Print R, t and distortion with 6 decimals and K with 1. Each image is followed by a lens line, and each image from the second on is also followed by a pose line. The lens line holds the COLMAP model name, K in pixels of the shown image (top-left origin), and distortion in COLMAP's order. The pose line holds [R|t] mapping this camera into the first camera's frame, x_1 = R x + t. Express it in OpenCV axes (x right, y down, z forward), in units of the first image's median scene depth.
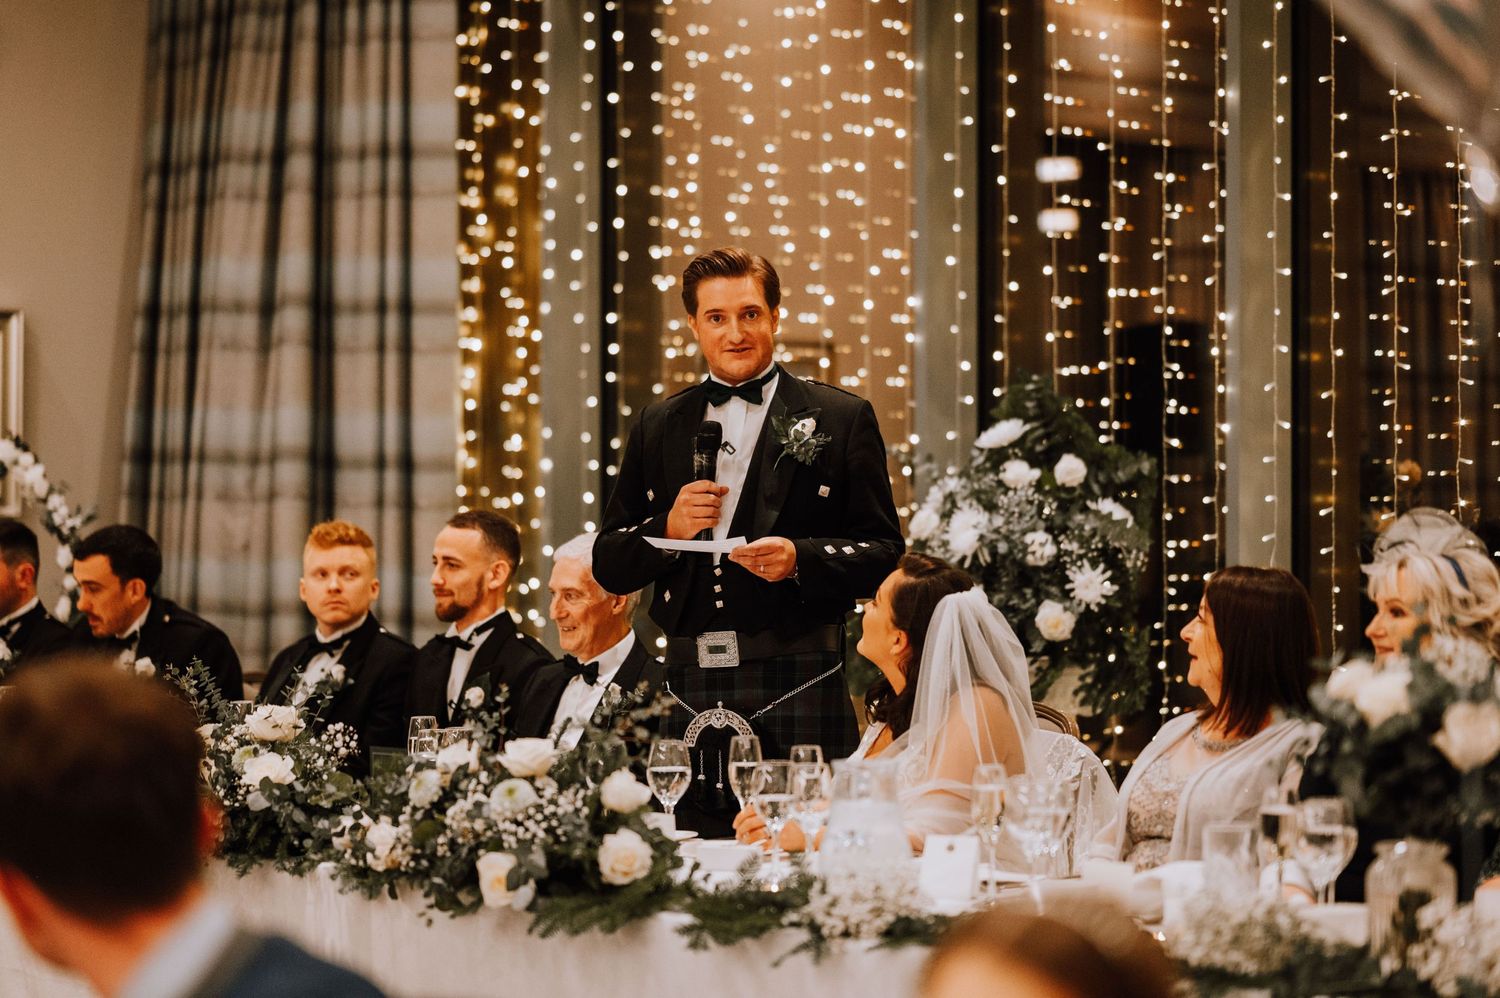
lens RADIAL K [[3509.7, 0, 750.0], [0, 3509.7, 499.0], [0, 0, 1]] dist [-0.020387, 0.593576]
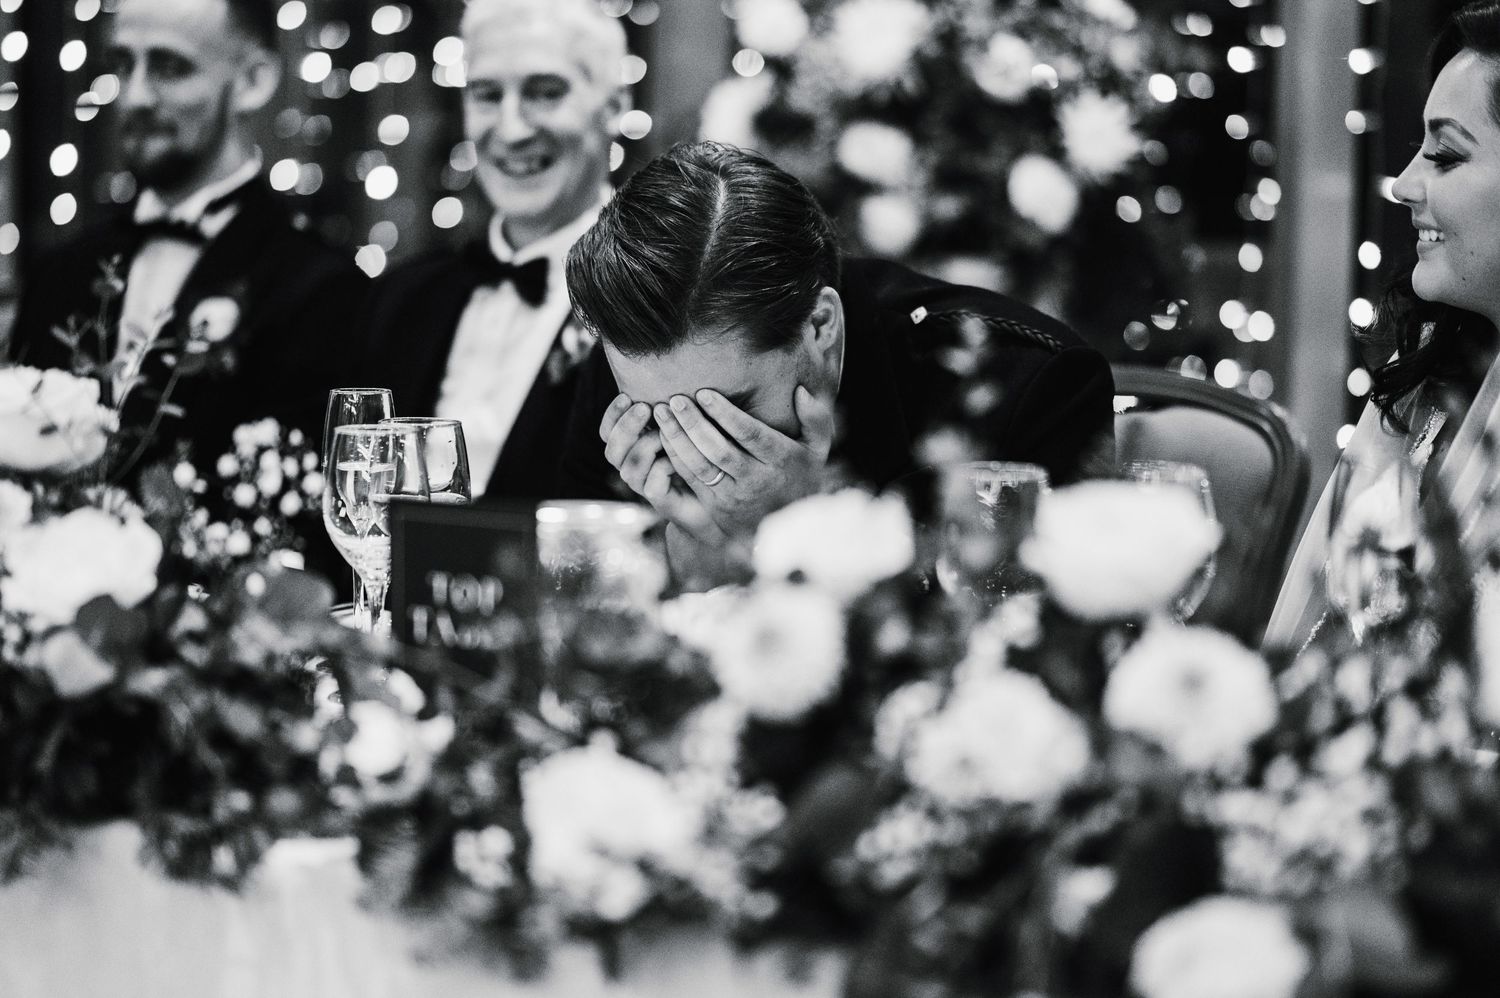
lens RADIAL K [[3509.7, 0, 750.0], [0, 3509.7, 499.0], [0, 0, 1]] dist [-0.020387, 0.593576]
pose [[0.974621, -0.027311, 0.222189, -0.148214], [0.003486, 0.994261, 0.106925, 0.033943], [-0.223834, -0.103437, 0.969123, 0.647393]]
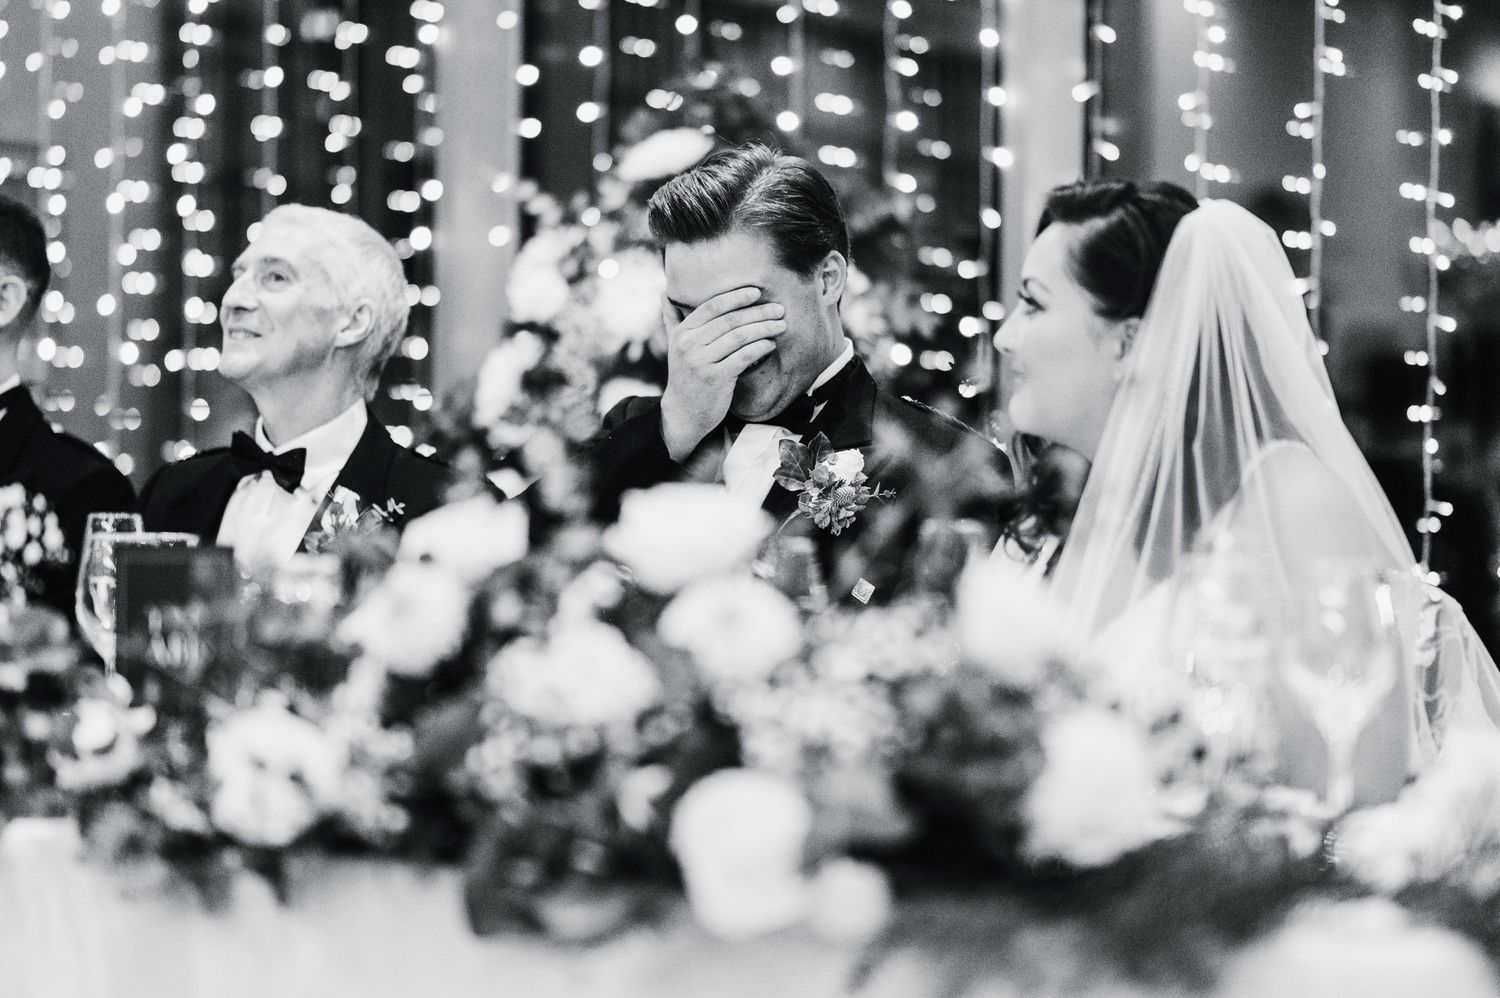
lens RADIAL K [[3509.7, 0, 750.0], [0, 3509.7, 499.0], [0, 0, 1]] dist [-0.020387, 0.593576]
pose [[0.966221, -0.009062, 0.257554, -0.140266], [0.012043, 0.999877, -0.010000, 0.070302], [-0.257432, 0.012764, 0.966212, 0.570074]]
